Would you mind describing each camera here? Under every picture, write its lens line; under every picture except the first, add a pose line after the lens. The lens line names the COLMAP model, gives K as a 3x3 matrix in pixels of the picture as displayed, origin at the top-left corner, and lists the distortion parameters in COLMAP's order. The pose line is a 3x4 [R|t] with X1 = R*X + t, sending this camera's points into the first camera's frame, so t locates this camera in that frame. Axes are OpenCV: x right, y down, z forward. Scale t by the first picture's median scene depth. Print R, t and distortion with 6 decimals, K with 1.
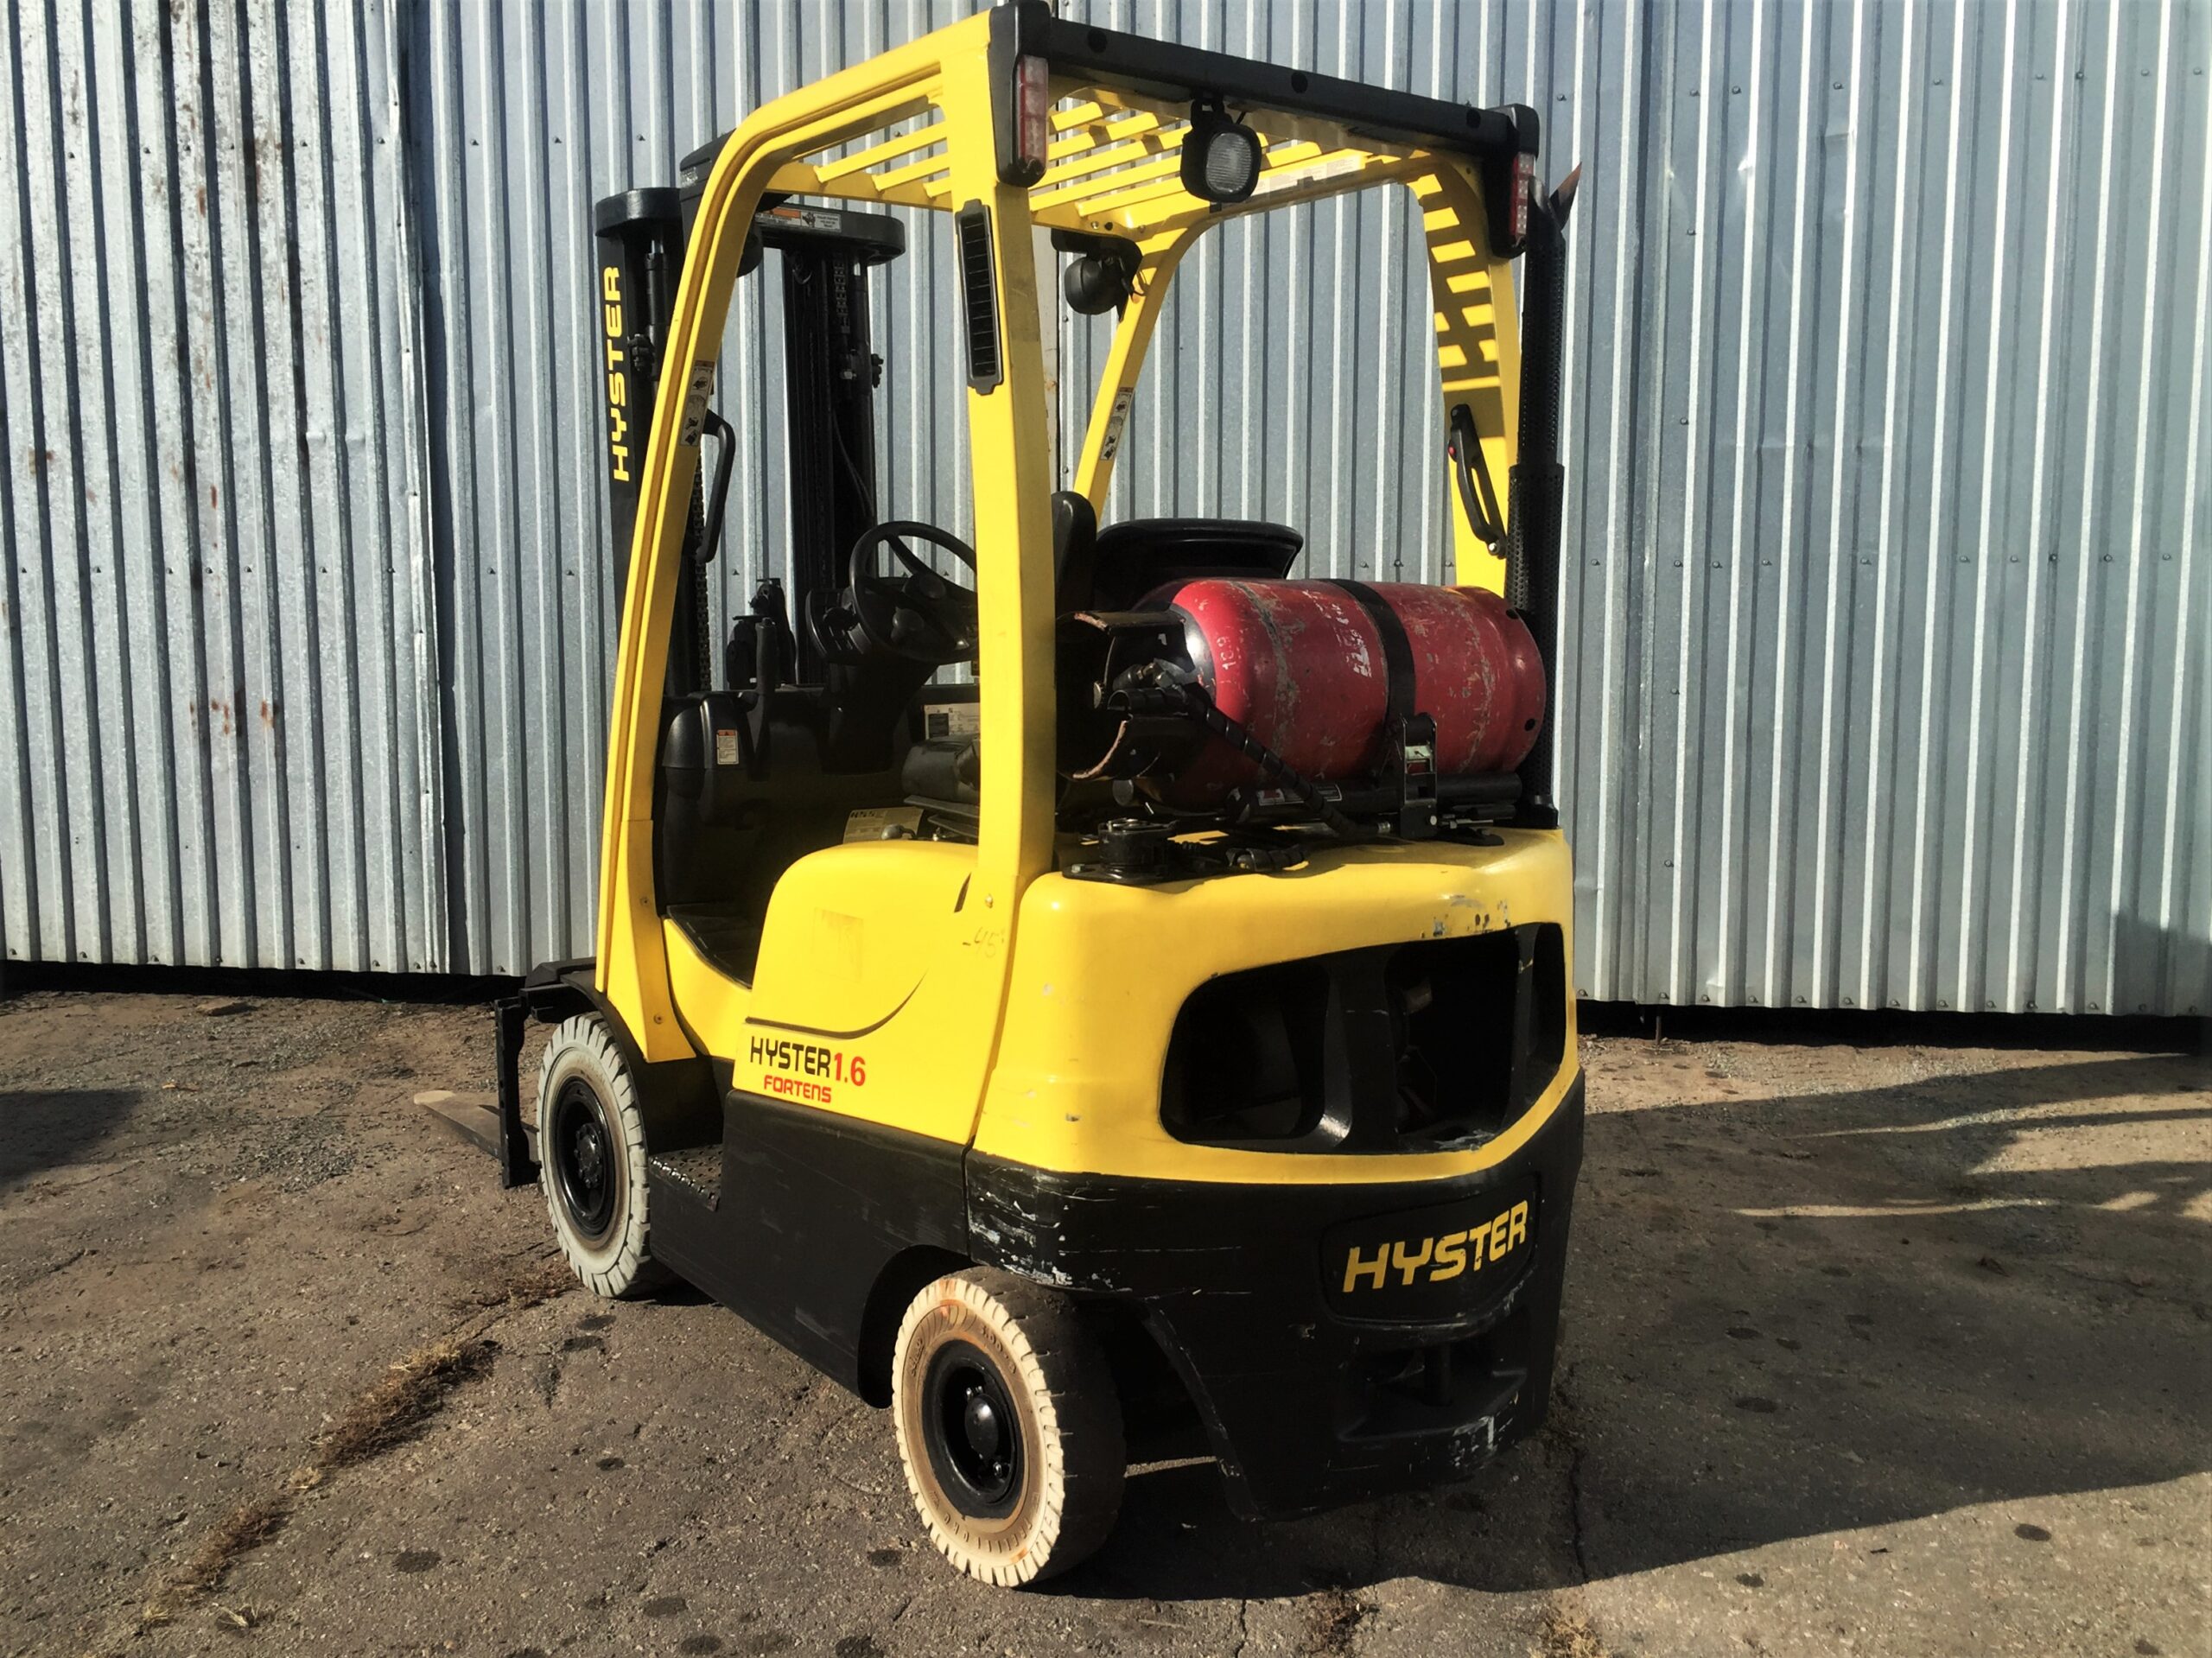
lens RADIAL K [[1902.6, 0, 1096.7], [0, 1902.6, 799.7], [0, 0, 1]] dist [0.087686, -0.115190]
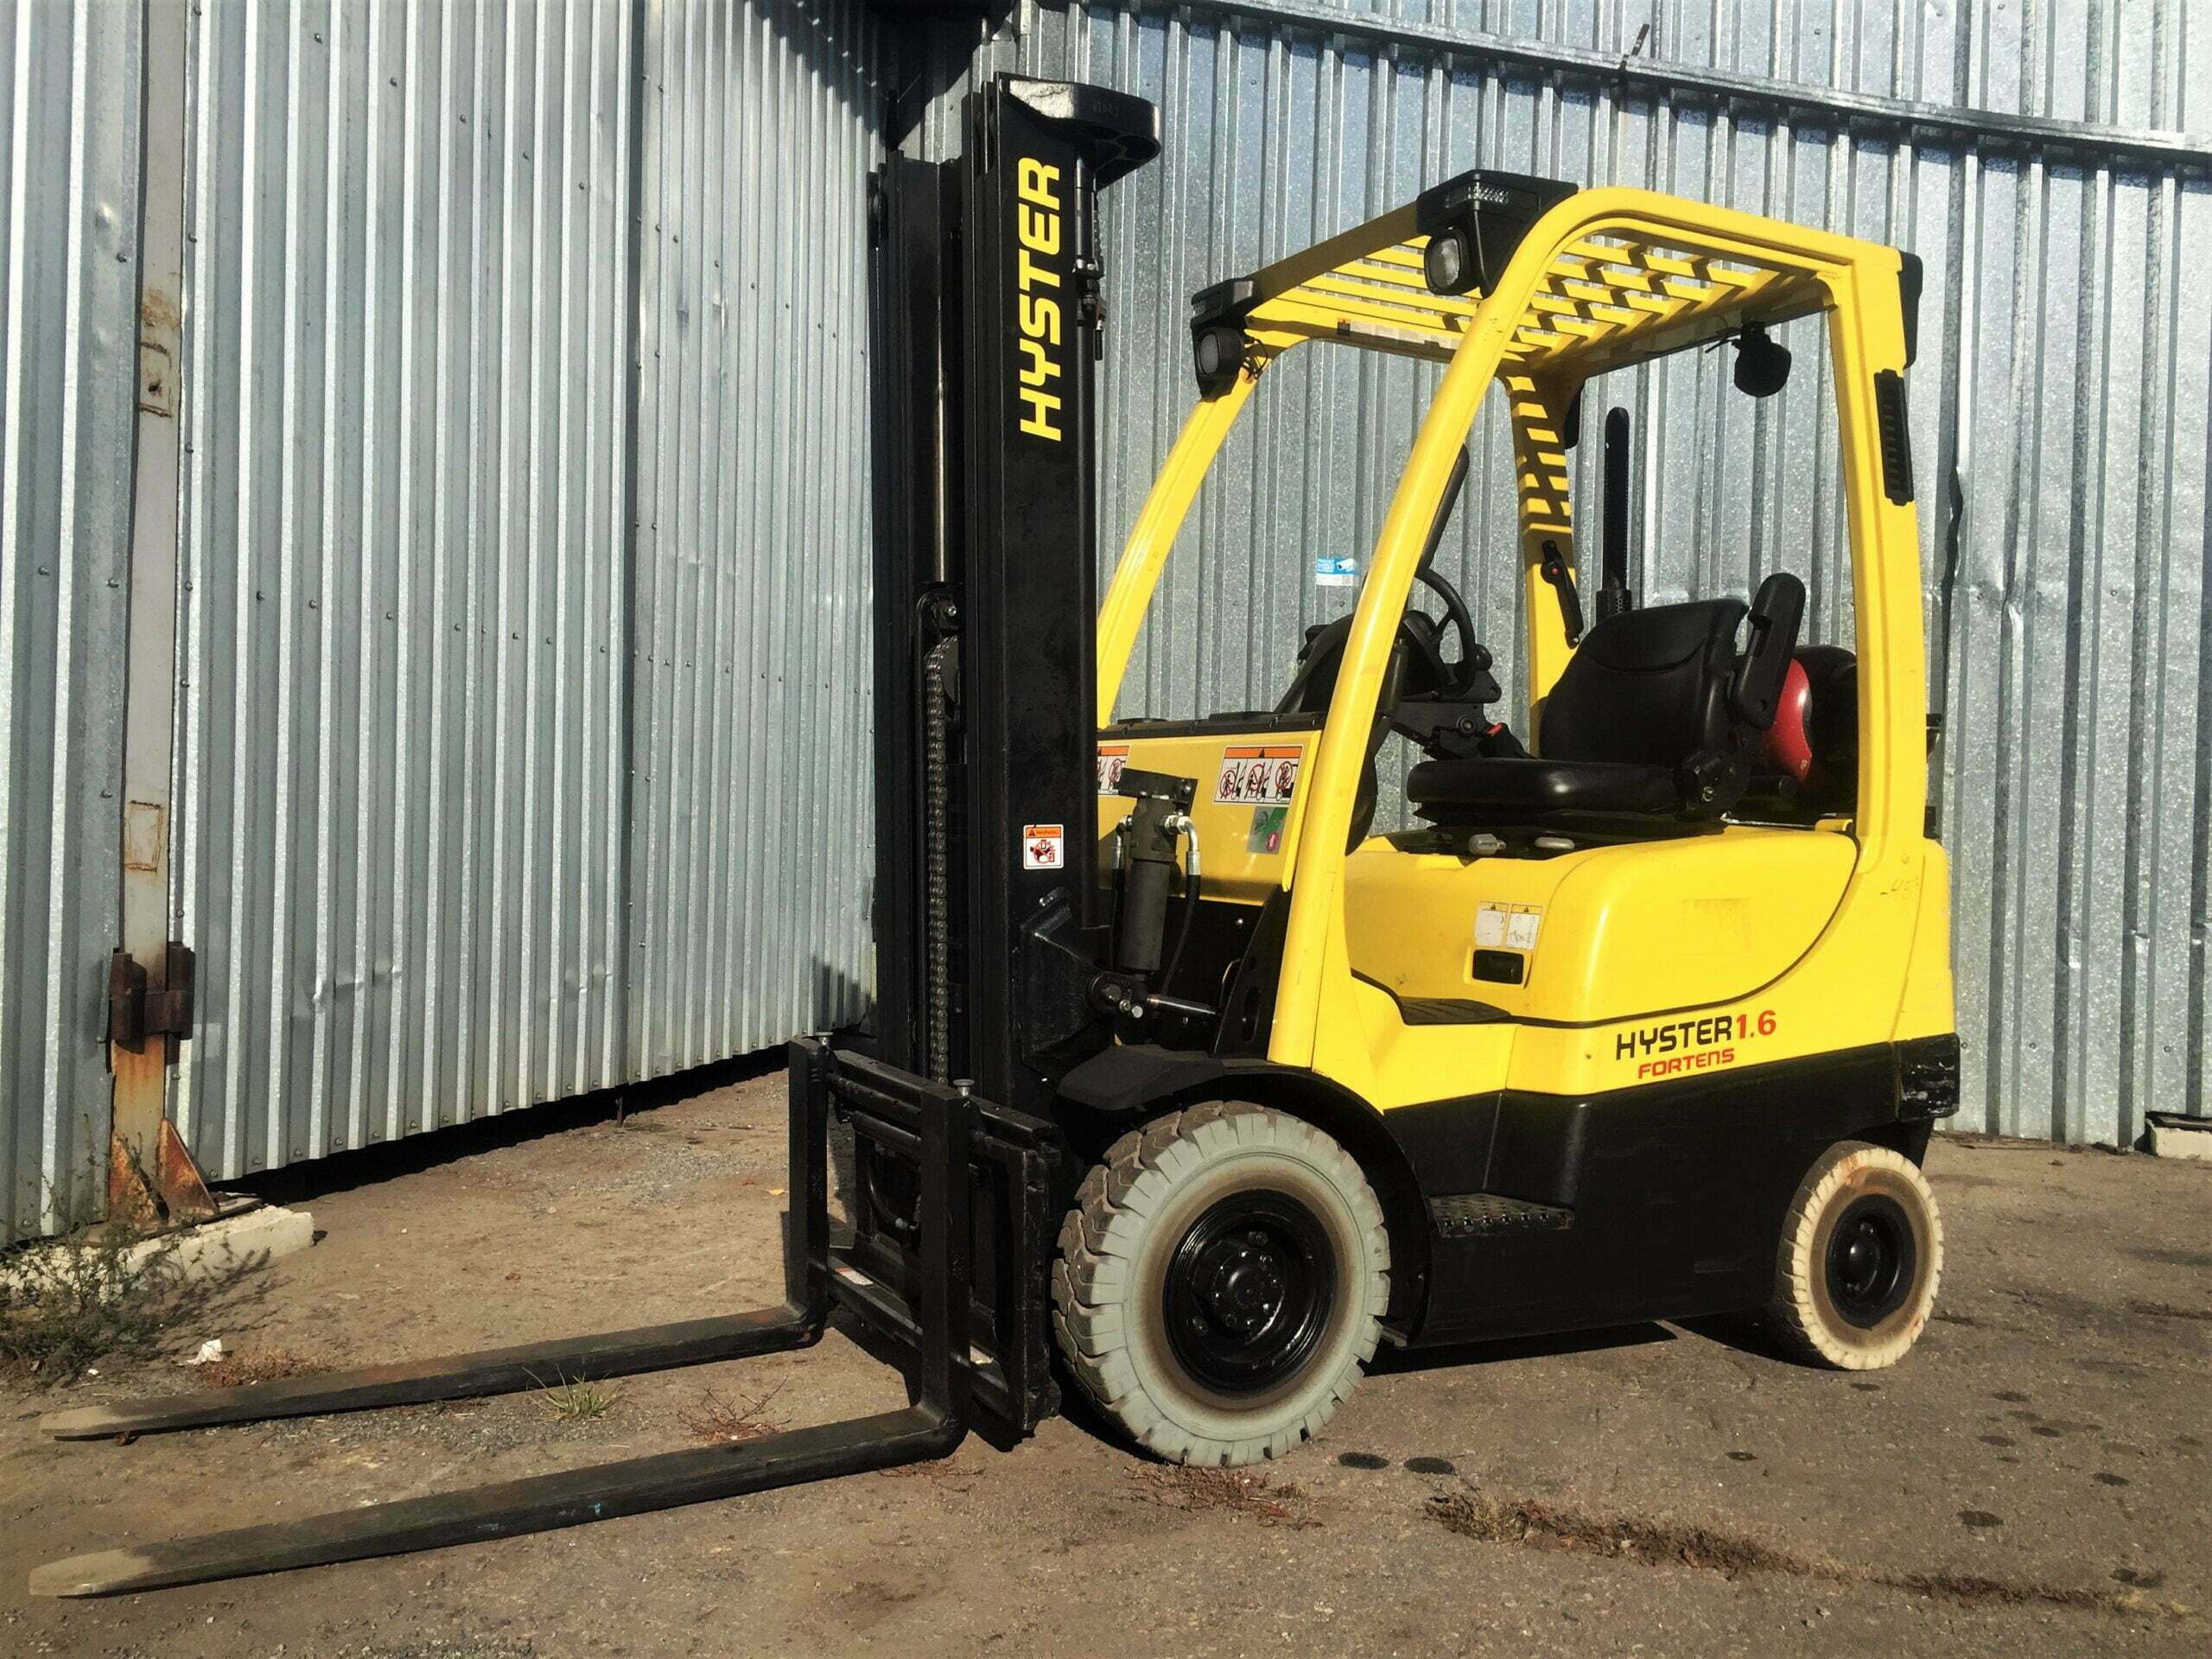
lens RADIAL K [[1902.7, 0, 1096.7], [0, 1902.7, 800.2], [0, 0, 1]] dist [0.087686, -0.115190]
pose [[0.157960, 0.012732, 0.987363, -1.310833], [0.078728, 0.996571, -0.025446, -0.000597], [-0.984302, 0.081753, 0.156416, 1.142744]]
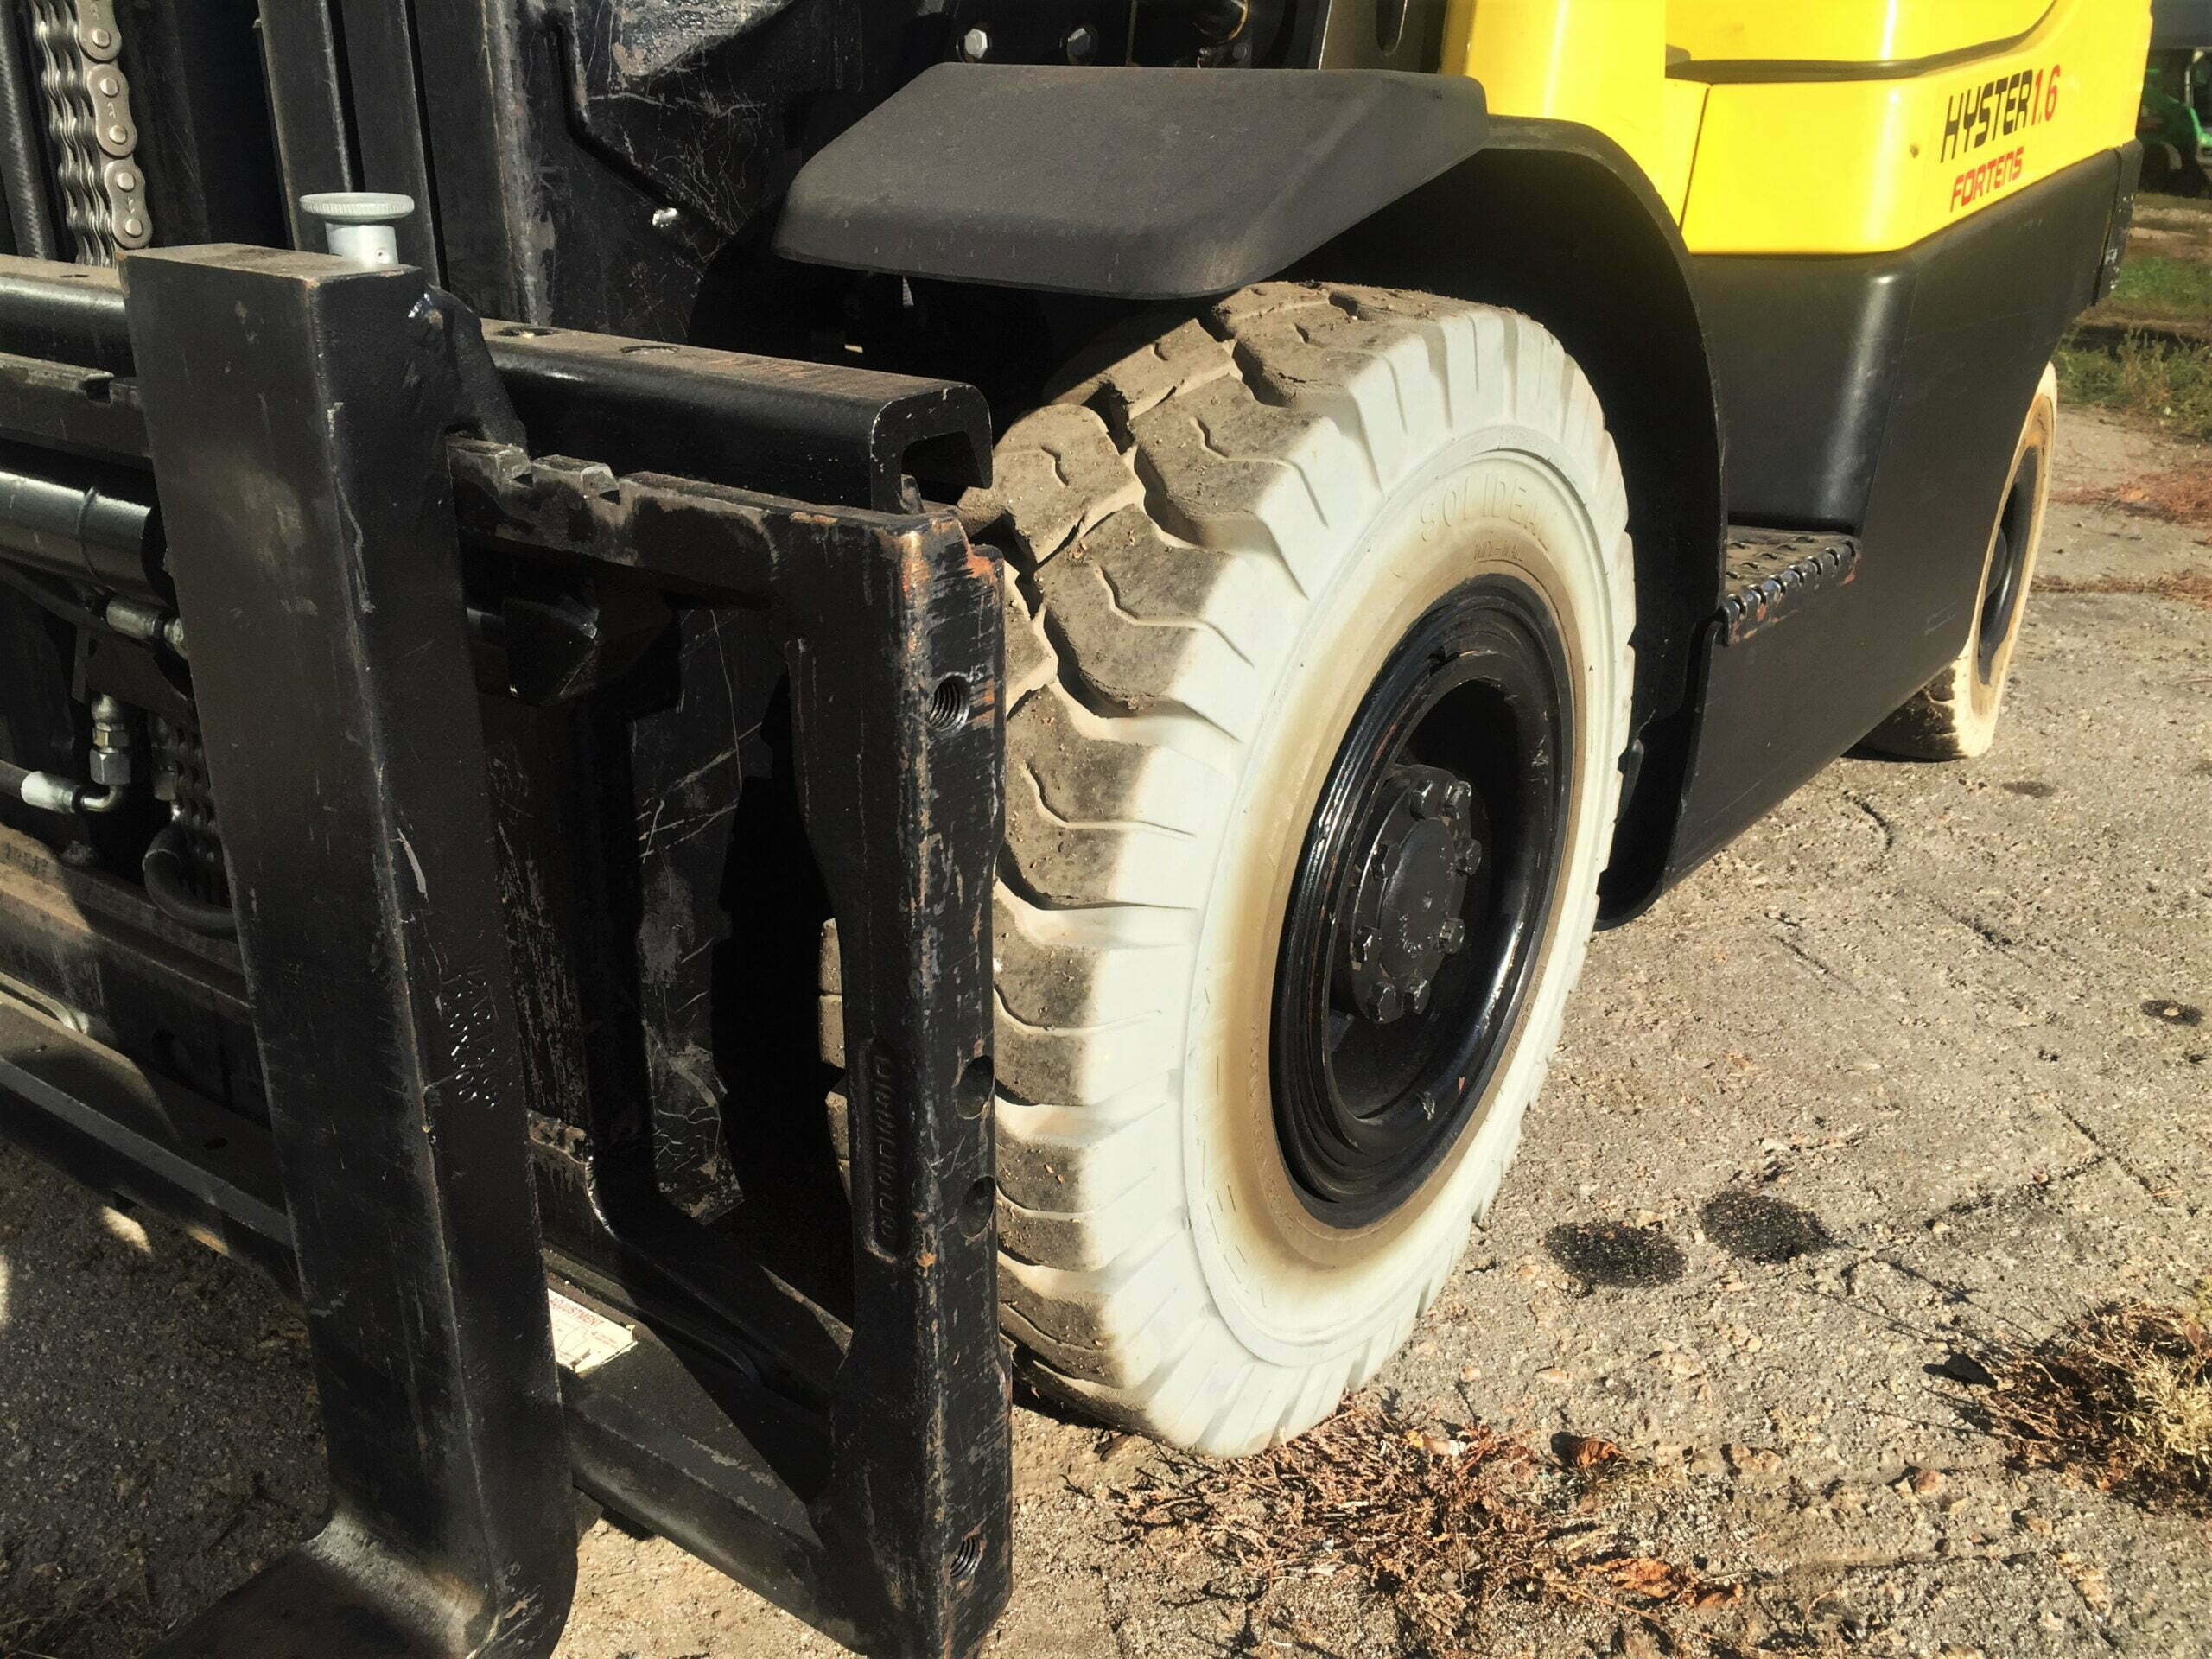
lens RADIAL K [[1902.7, 0, 1096.7], [0, 1902.7, 800.2], [0, 0, 1]] dist [0.087686, -0.115190]
pose [[-0.304367, -0.327639, 0.894434, -0.579451], [0.071092, 0.928553, 0.364329, 0.102623], [-0.949898, 0.174478, -0.259329, 1.363446]]
